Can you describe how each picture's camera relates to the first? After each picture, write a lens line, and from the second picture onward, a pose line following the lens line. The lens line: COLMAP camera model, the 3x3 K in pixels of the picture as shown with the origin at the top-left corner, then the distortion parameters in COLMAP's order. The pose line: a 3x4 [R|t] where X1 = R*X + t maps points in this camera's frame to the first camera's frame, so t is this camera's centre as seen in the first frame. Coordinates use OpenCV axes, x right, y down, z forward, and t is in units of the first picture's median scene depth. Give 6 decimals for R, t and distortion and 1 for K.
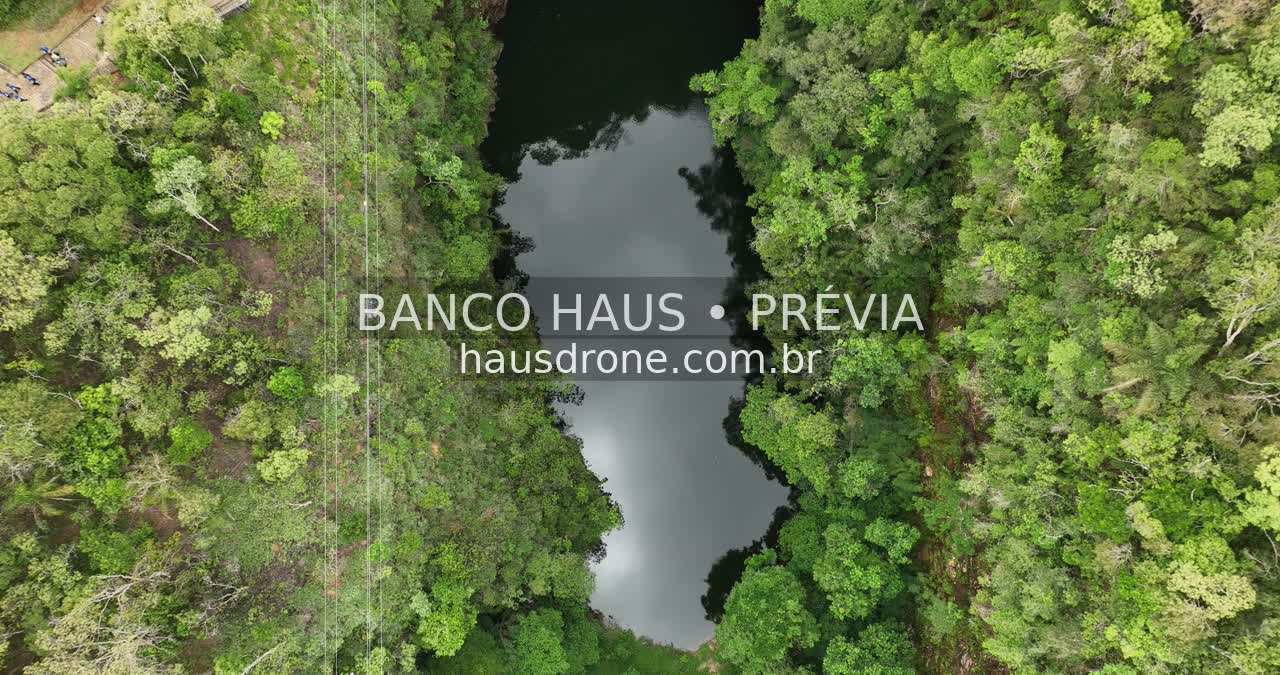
lens RADIAL K [[864.1, 0, 646.6], [0, 864.1, 336.1], [0, 0, 1]] dist [-0.014803, 0.017524]
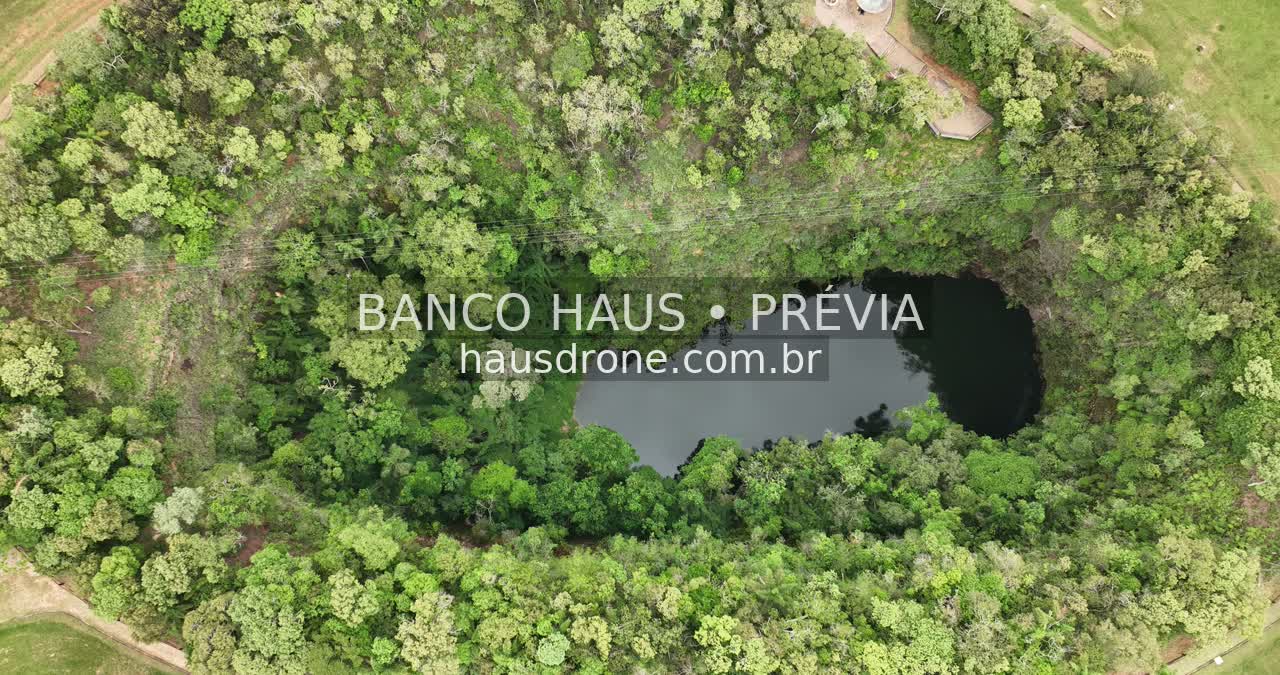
lens RADIAL K [[864.1, 0, 635.4], [0, 864.1, 337.8], [0, 0, 1]] dist [-0.014803, 0.017524]
pose [[0.038863, 0.988337, -0.147242, 0.241906], [-0.989246, 0.058847, 0.133898, 0.038631], [0.141001, 0.140455, 0.979995, -0.952033]]
